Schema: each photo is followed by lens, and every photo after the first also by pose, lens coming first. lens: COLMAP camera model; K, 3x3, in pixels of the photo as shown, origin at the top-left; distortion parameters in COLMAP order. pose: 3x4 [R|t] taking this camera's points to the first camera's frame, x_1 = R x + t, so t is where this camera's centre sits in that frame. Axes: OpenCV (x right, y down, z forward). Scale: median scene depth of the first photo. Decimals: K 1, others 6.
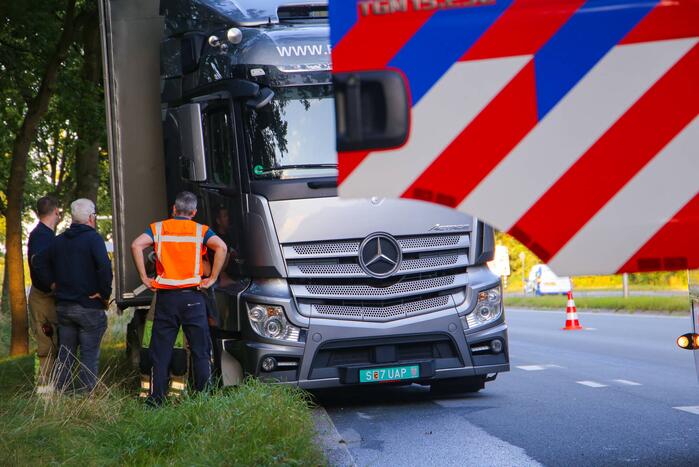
lens RADIAL K [[1960.6, 0, 349.5], [0, 1960.6, 233.5], [0, 0, 1]] dist [0.534959, 0.695784]
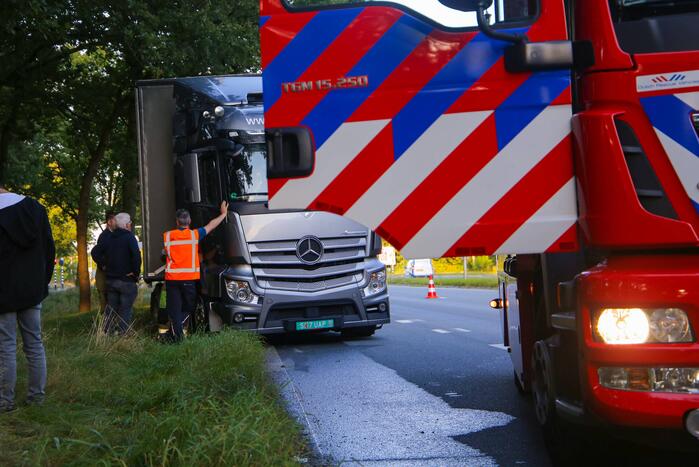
lens RADIAL K [[1226.7, 0, 349.5], [0, 1226.7, 233.5], [0, 0, 1]] dist [0.193955, 0.059298]
pose [[0.999036, 0.008948, 0.042973, 0.004791], [-0.008770, 0.999952, -0.004321, 0.001666], [-0.043010, 0.003940, 0.999067, 0.004879]]
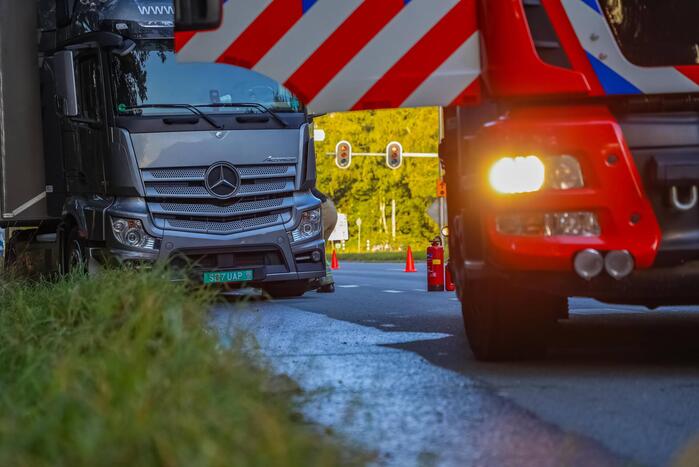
lens RADIAL K [[1779.9, 0, 349.5], [0, 1779.9, 233.5], [0, 0, 1]] dist [0.561254, 0.117044]
pose [[0.996619, 0.016214, 0.080550, 0.005341], [-0.017466, 0.999737, 0.014866, 0.026271], [-0.080288, -0.016223, 0.996640, -0.118834]]
